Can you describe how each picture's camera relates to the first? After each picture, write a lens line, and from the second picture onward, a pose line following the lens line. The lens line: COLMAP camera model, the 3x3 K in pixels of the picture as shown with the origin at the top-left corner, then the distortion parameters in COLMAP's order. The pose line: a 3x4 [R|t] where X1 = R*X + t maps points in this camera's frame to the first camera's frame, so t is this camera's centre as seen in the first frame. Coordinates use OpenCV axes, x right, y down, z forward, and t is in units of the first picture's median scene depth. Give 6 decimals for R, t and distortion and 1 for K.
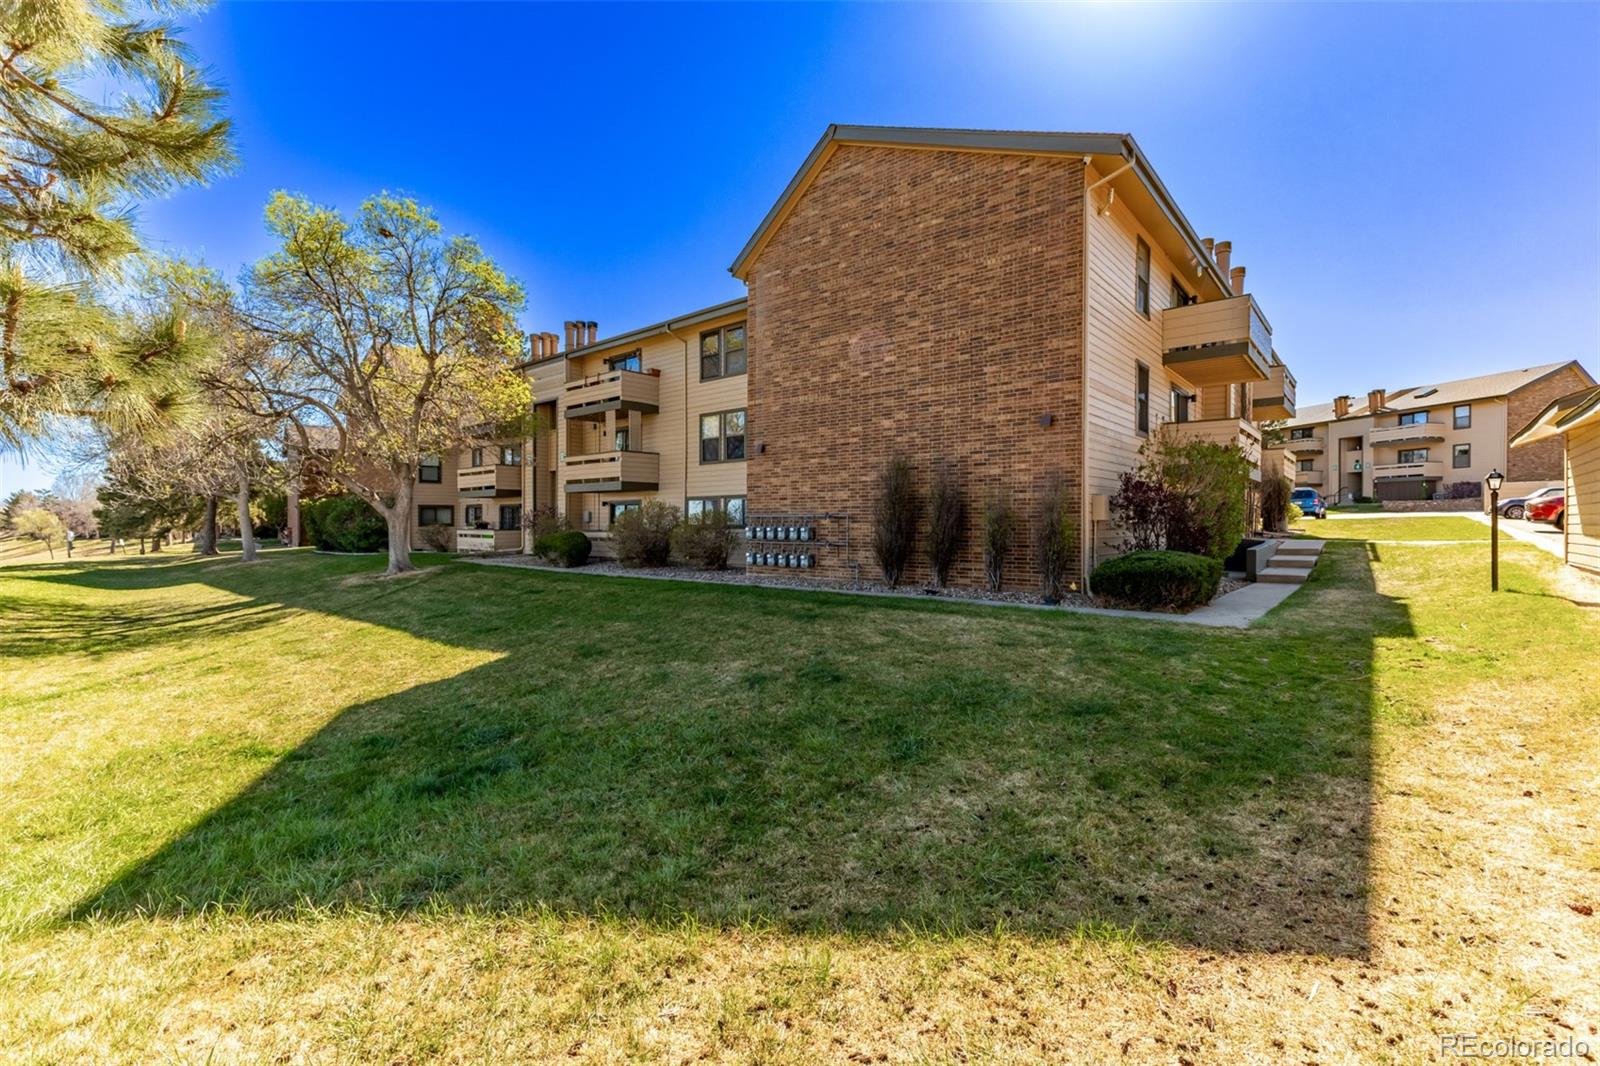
lens RADIAL K [[692.7, 0, 799.0], [0, 692.7, 530.3], [0, 0, 1]] dist [-0.000864, -0.000956]
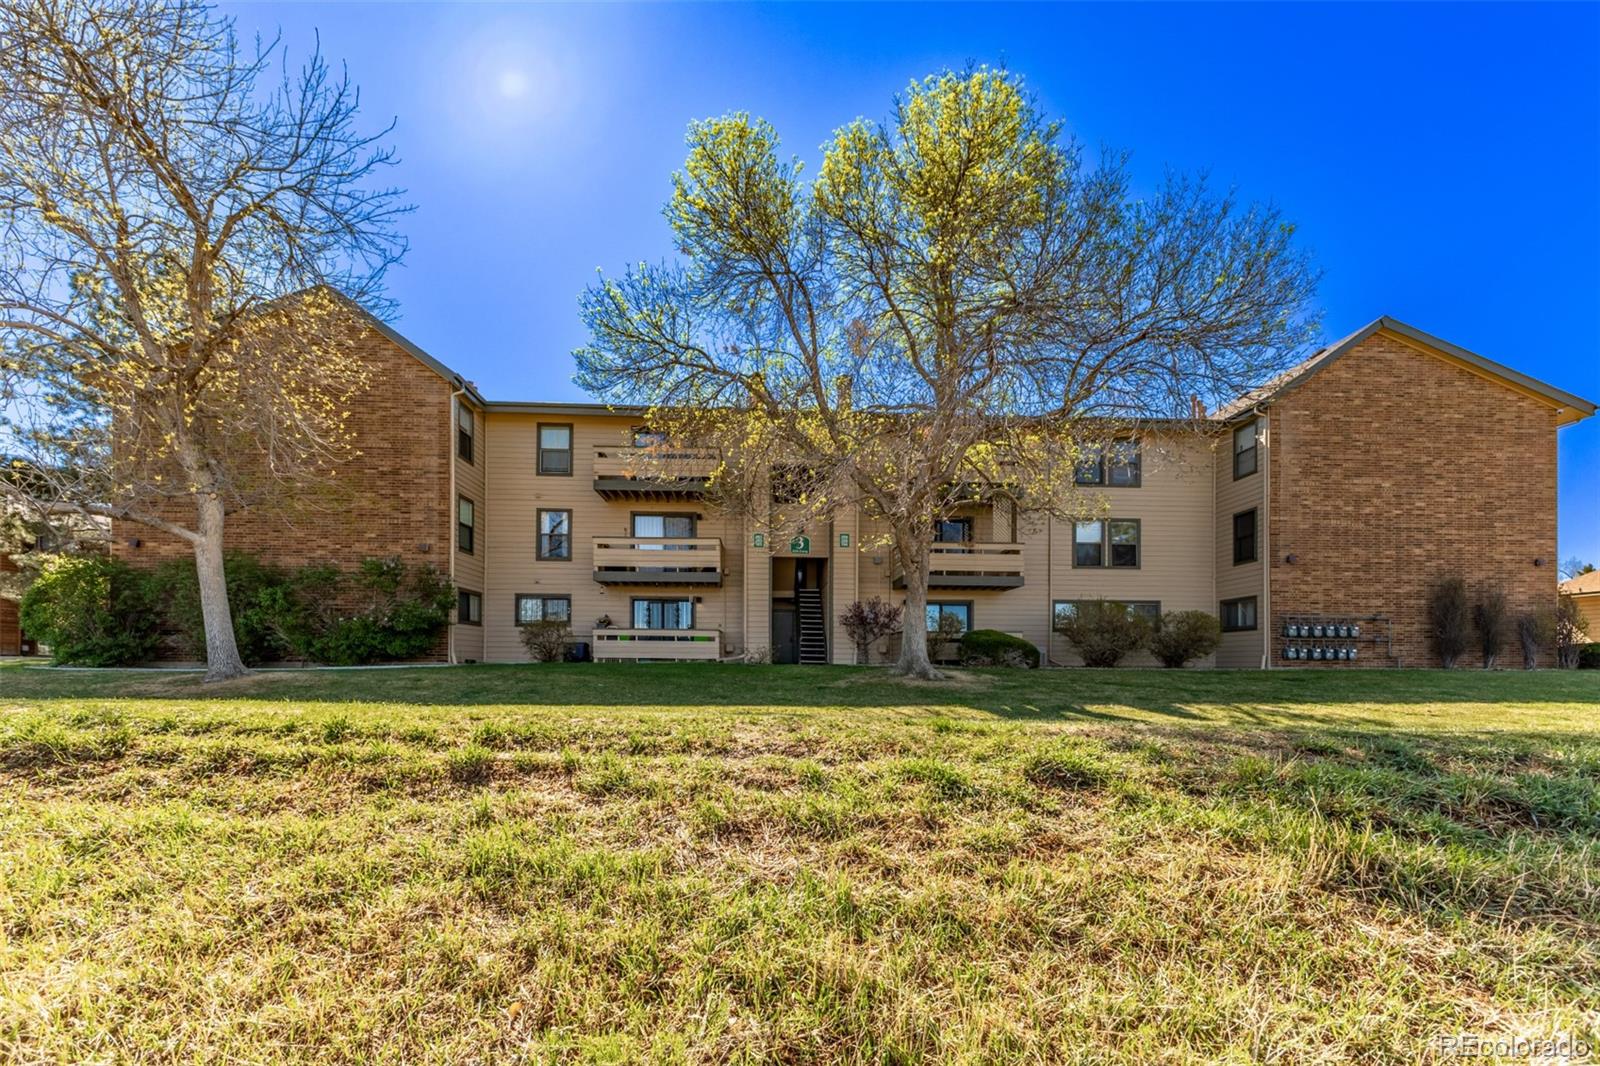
lens RADIAL K [[692.7, 0, 785.0], [0, 692.7, 642.1], [0, 0, 1]] dist [-0.000864, -0.000956]
pose [[0.738459, 0.003272, 0.674290, -1.707365], [-0.000297, 0.999990, -0.004527, 0.031333], [-0.674298, 0.003143, 0.738453, 0.831179]]
